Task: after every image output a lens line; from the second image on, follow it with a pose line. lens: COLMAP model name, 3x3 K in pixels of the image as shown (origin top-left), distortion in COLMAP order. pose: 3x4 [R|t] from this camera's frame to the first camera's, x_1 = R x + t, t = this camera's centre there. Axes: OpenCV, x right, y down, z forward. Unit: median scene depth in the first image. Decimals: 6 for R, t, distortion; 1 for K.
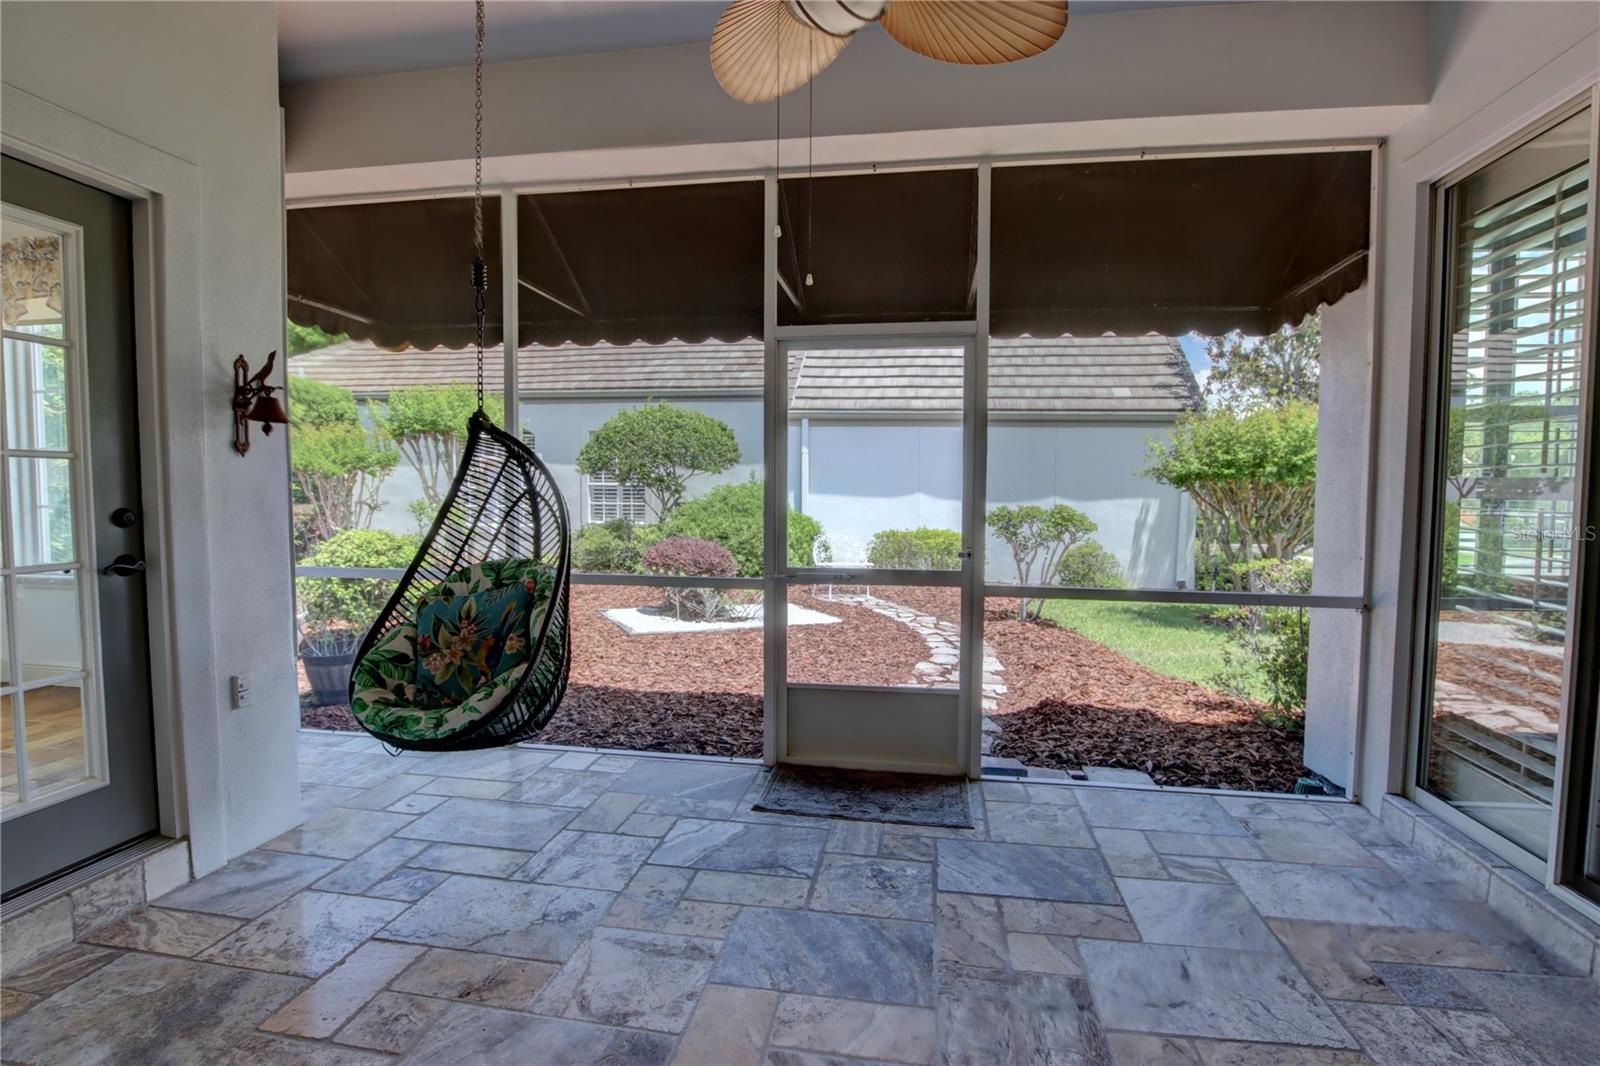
lens RADIAL K [[774.3, 0, 803.5], [0, 774.3, 537.5], [0, 0, 1]] dist [-0.028979, 0.001599]
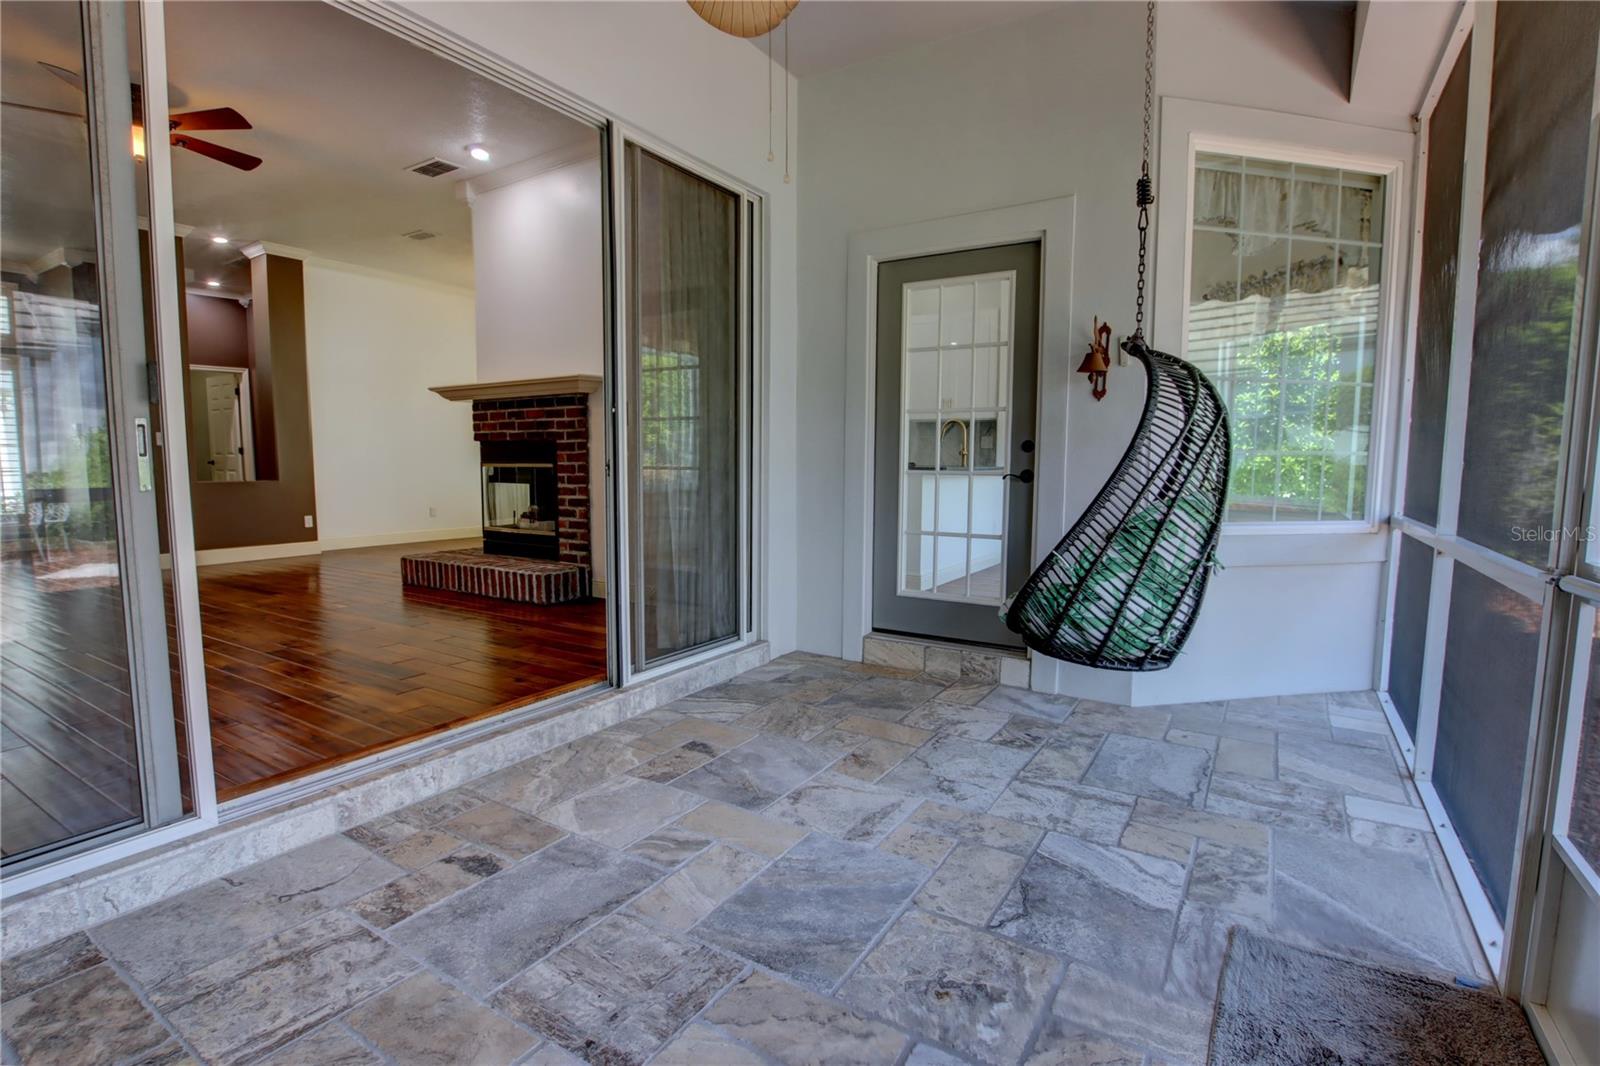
lens RADIAL K [[760.7, 0, 785.8], [0, 760.7, 537.9], [0, 0, 1]] dist [-0.012366, 0.000303]
pose [[-0.406524, 0.080978, -0.910044, 0.812178], [-0.058159, 0.991751, 0.114229, 0.012734], [0.911787, 0.099364, -0.398461, 1.245723]]
